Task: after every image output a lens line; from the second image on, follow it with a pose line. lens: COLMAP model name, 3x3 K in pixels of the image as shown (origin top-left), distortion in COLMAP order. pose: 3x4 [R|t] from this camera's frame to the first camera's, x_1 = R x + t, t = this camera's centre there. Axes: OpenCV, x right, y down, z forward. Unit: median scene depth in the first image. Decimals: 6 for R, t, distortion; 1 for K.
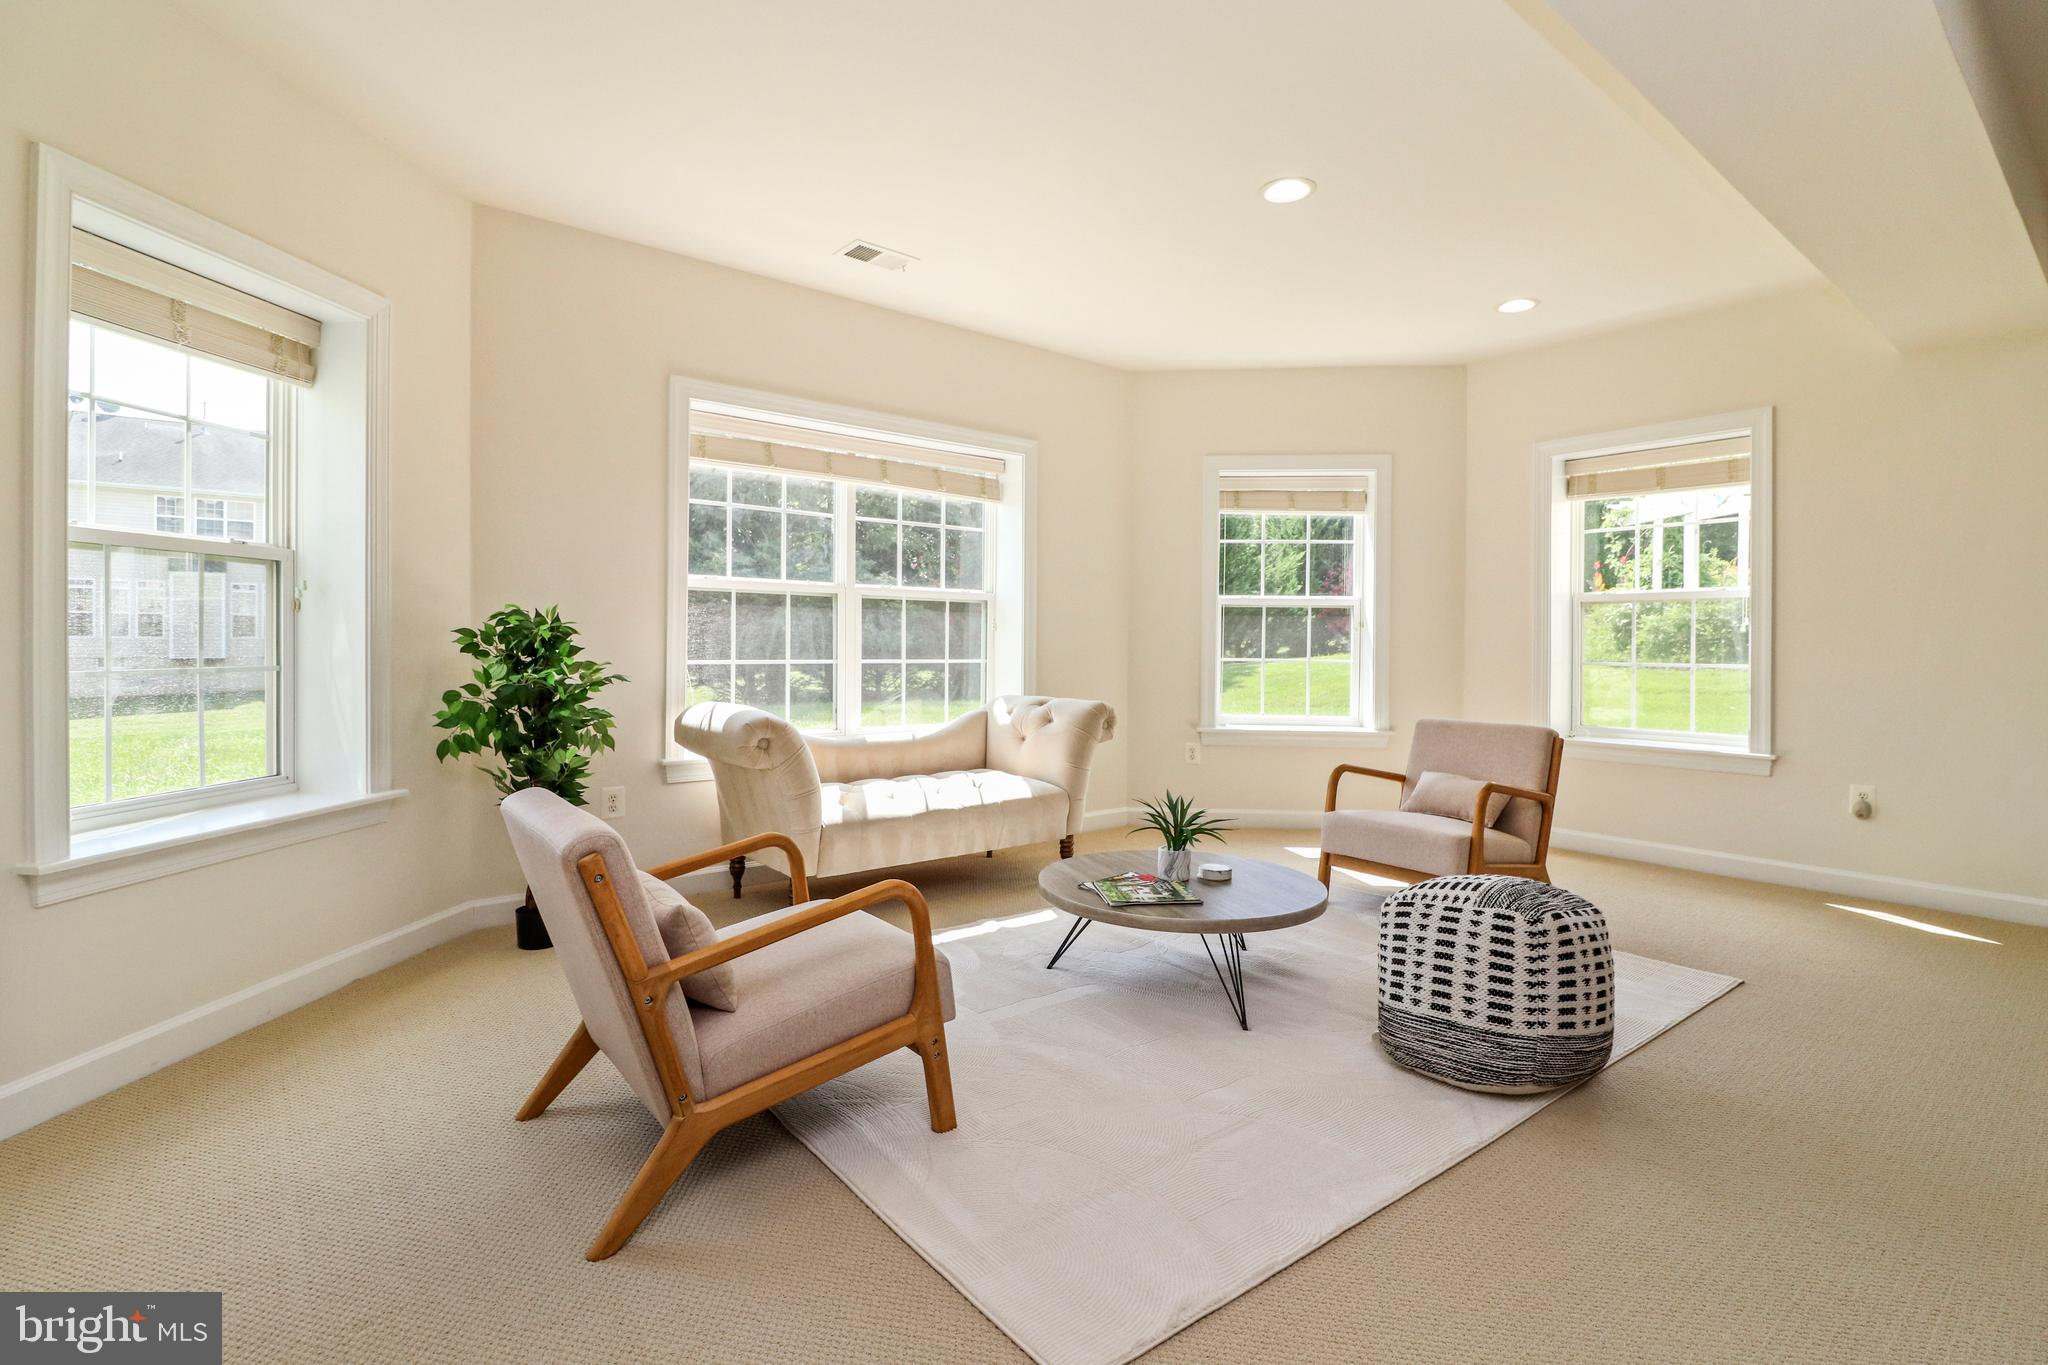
lens RADIAL K [[965.3, 0, 1019.8], [0, 965.3, 665.0], [0, 0, 1]] dist [0.001319, -0.016606]
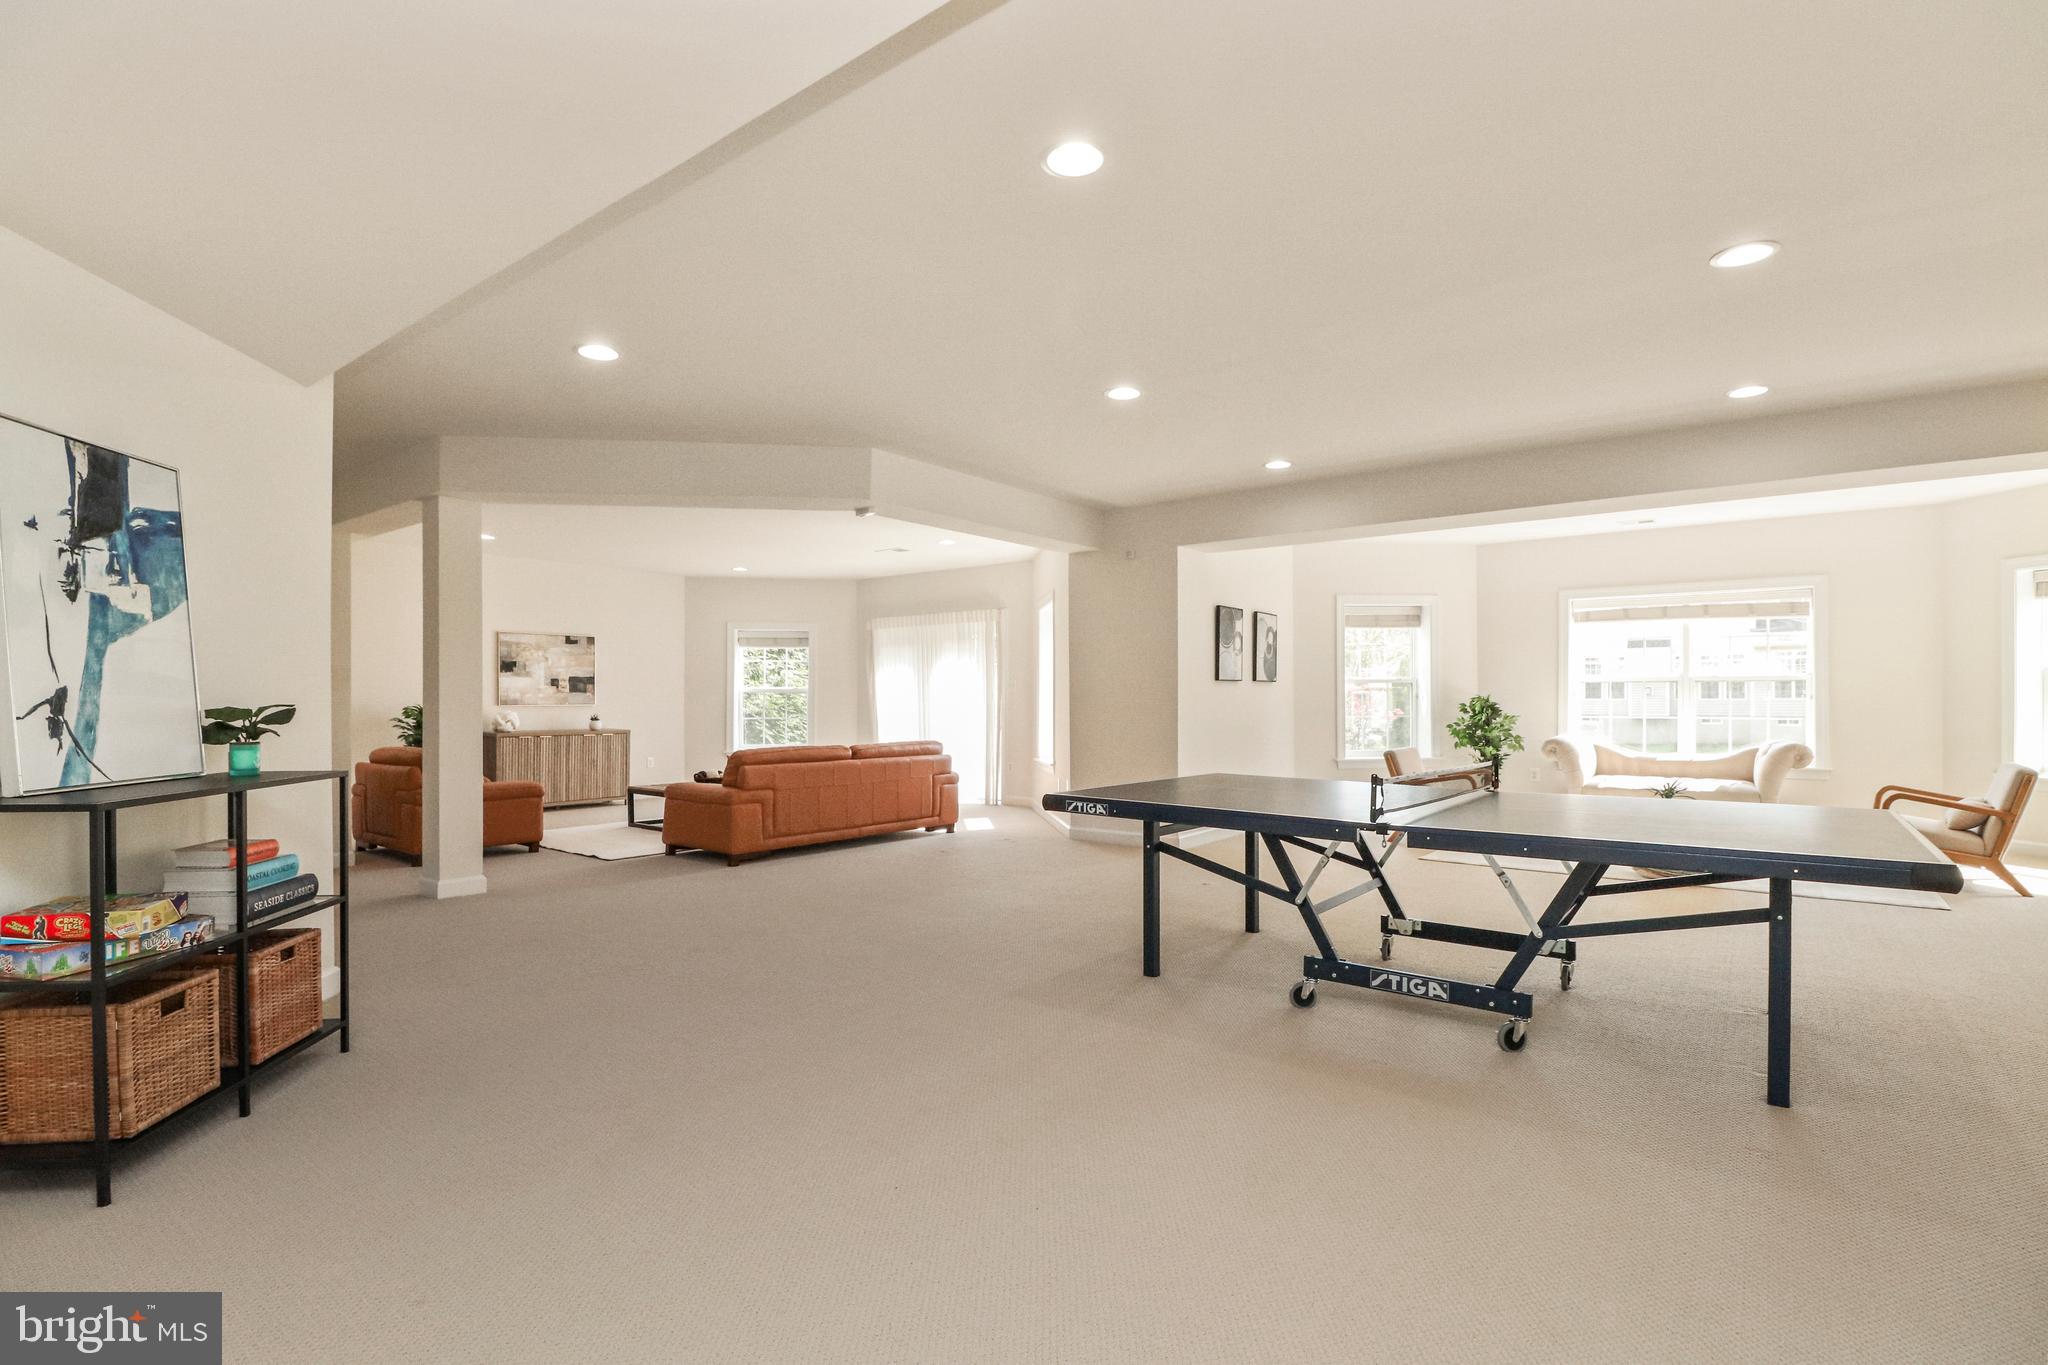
lens RADIAL K [[965.1, 0, 1023.1], [0, 965.1, 694.6], [0, 0, 1]] dist [0.000997, -0.017040]
pose [[0.230039, -0.009302, -0.973137, 1.575283], [-0.016049, 0.999782, -0.013350, -0.003548], [0.973049, 0.018689, 0.229840, -0.765988]]
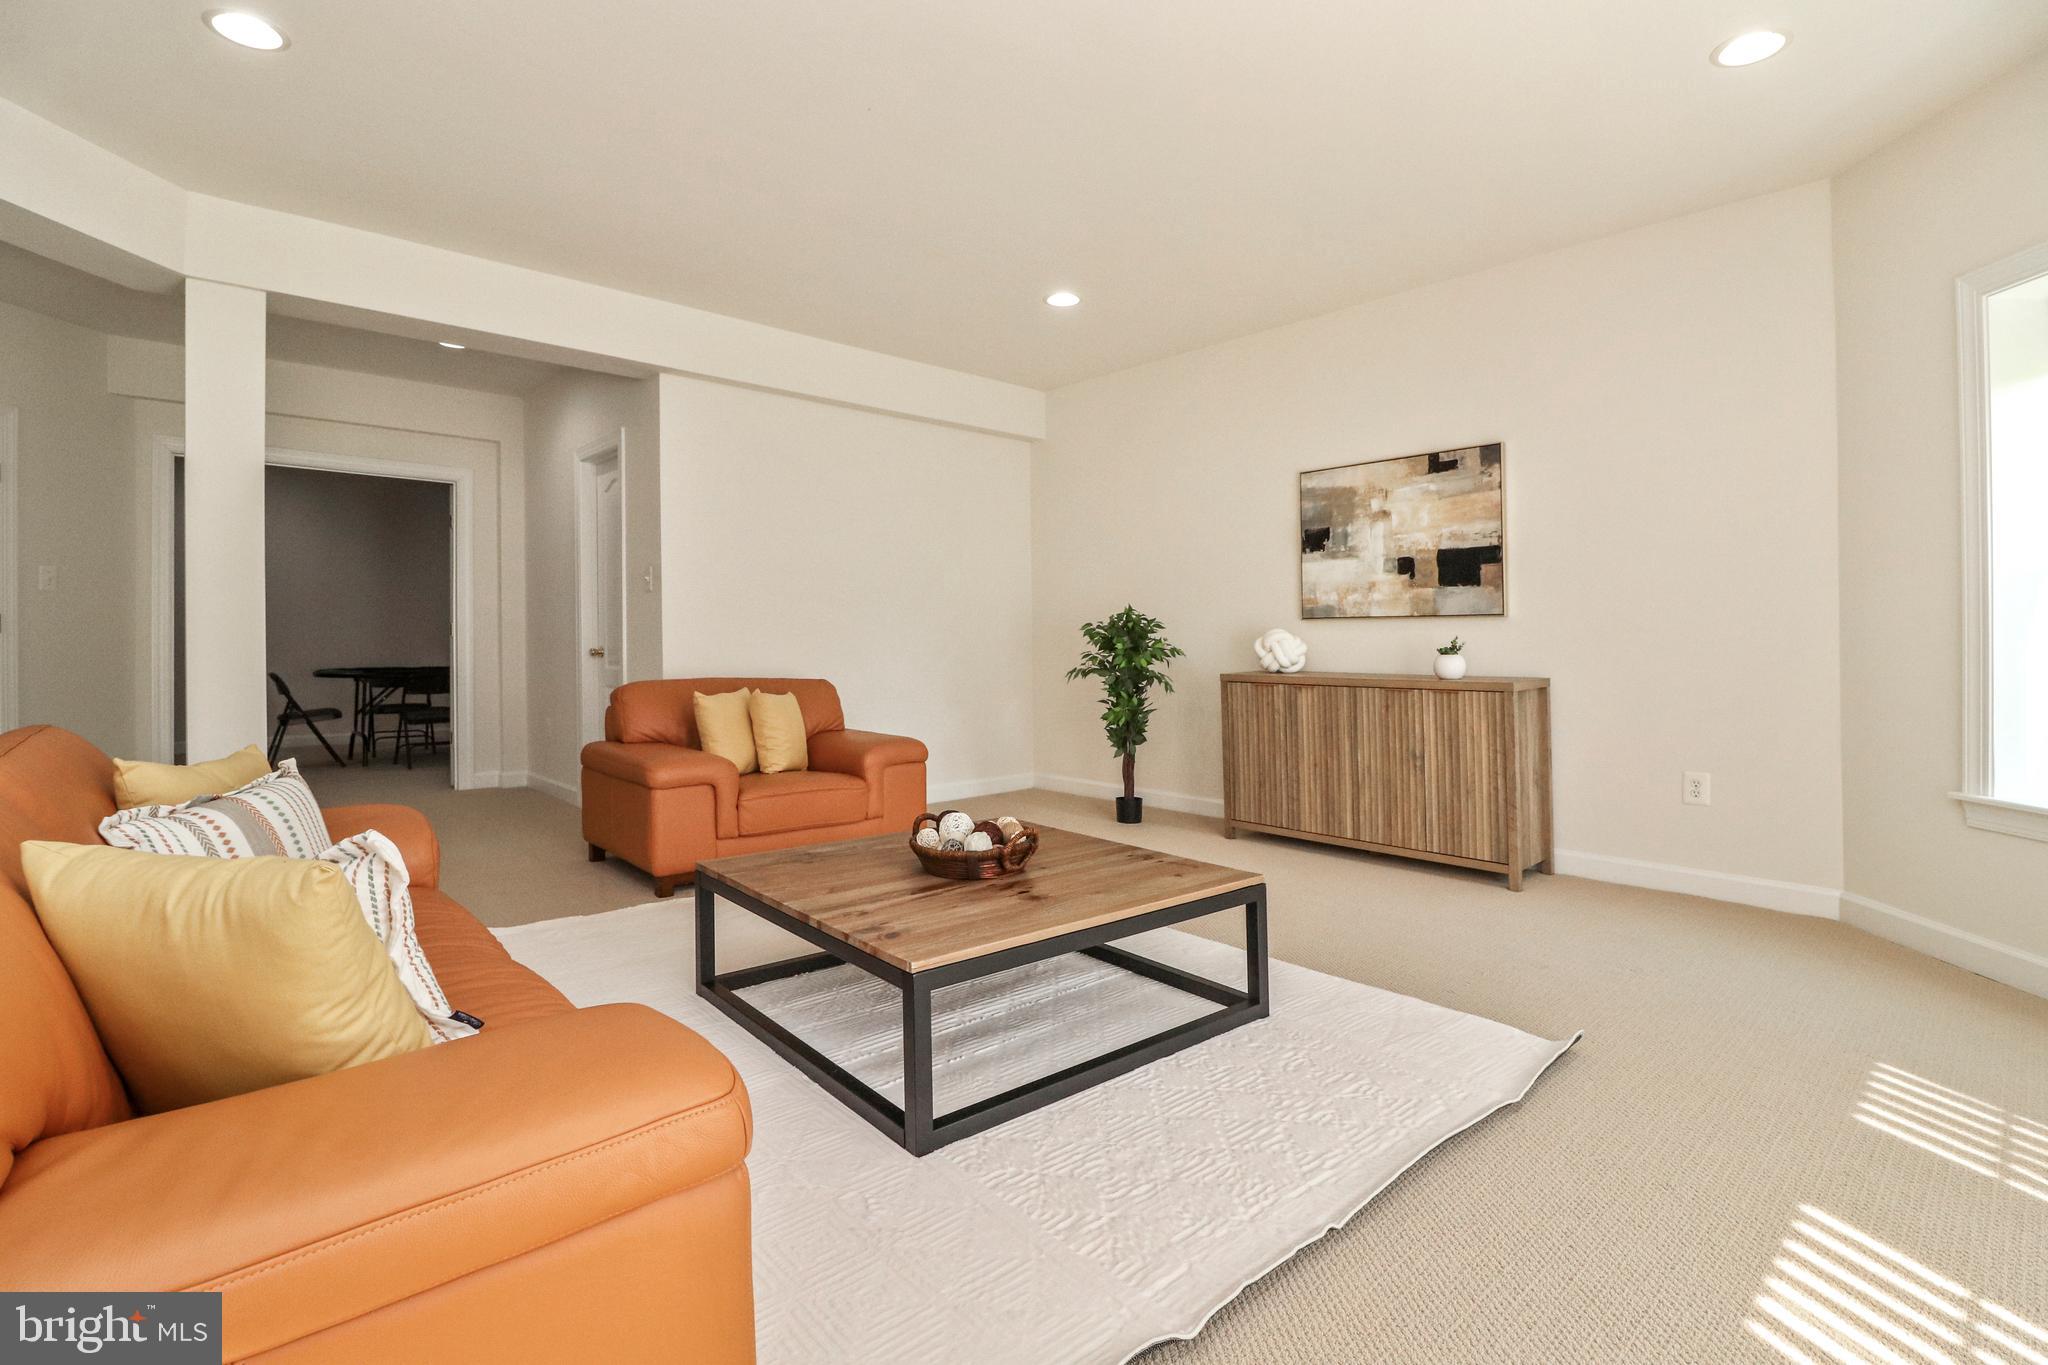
lens RADIAL K [[994.7, 0, 1023.7], [0, 994.7, 614.0], [0, 0, 1]] dist [0.039114, 0.000235]
pose [[-0.998649, -0.010483, -0.050897, -0.789646], [-0.009932, 0.999889, -0.011063, 0.023408], [0.051007, -0.010542, -0.998643, -0.237369]]
